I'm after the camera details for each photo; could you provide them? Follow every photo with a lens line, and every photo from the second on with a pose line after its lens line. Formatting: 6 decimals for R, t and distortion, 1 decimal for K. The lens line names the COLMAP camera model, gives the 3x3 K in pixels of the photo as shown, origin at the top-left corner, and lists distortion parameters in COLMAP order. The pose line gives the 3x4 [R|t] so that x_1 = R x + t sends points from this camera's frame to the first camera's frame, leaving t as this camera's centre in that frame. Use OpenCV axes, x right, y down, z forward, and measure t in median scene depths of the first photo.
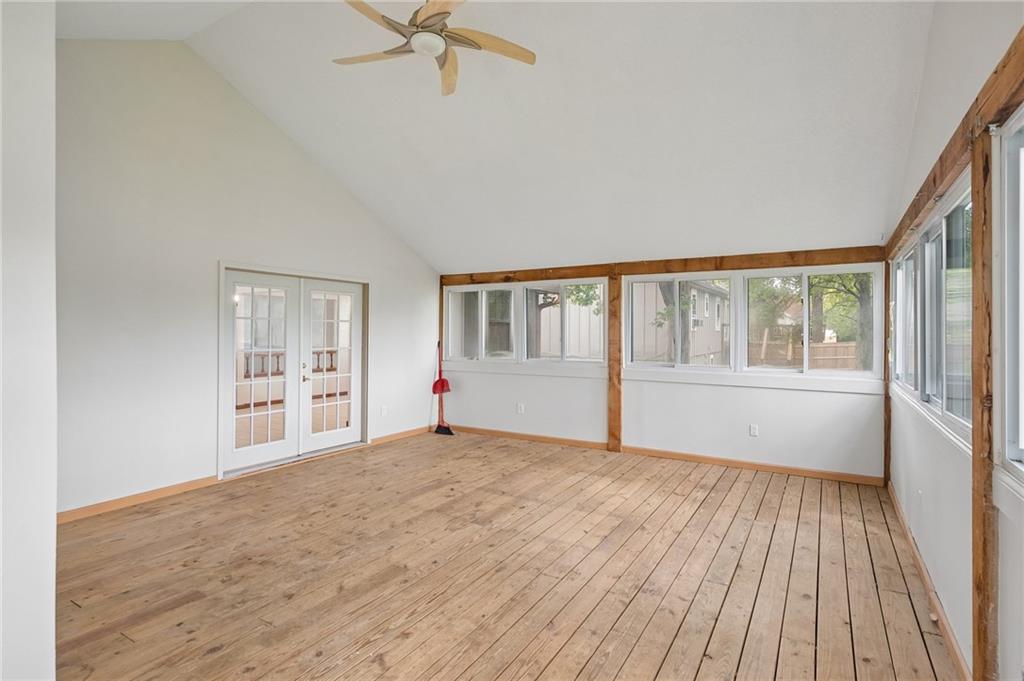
lens RADIAL K [[518.6, 0, 512.0], [0, 518.6, 340.5], [0, 0, 1]] dist [-0.000557, -0.000132]
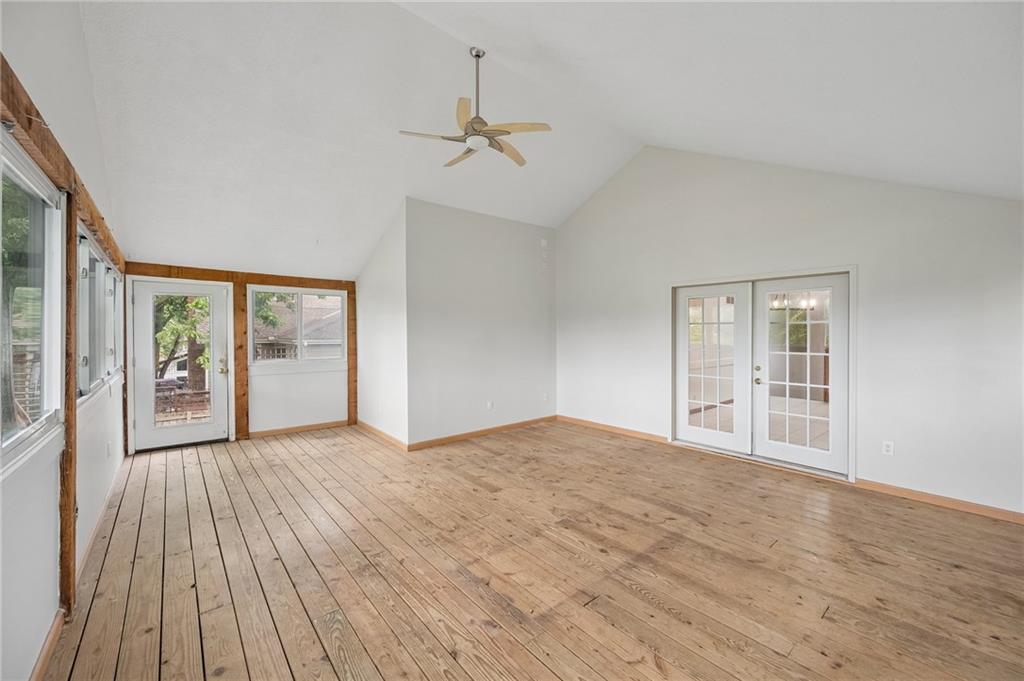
lens RADIAL K [[406.6, 0, 512.0], [0, 406.6, 340.5], [0, 0, 1]] dist [0.000891, 0.000068]
pose [[-0.327550, 0.012363, -0.944753, 0.699266], [-0.016876, 0.999678, 0.018932, -0.016904], [0.944683, 0.022145, -0.327236, 1.126449]]
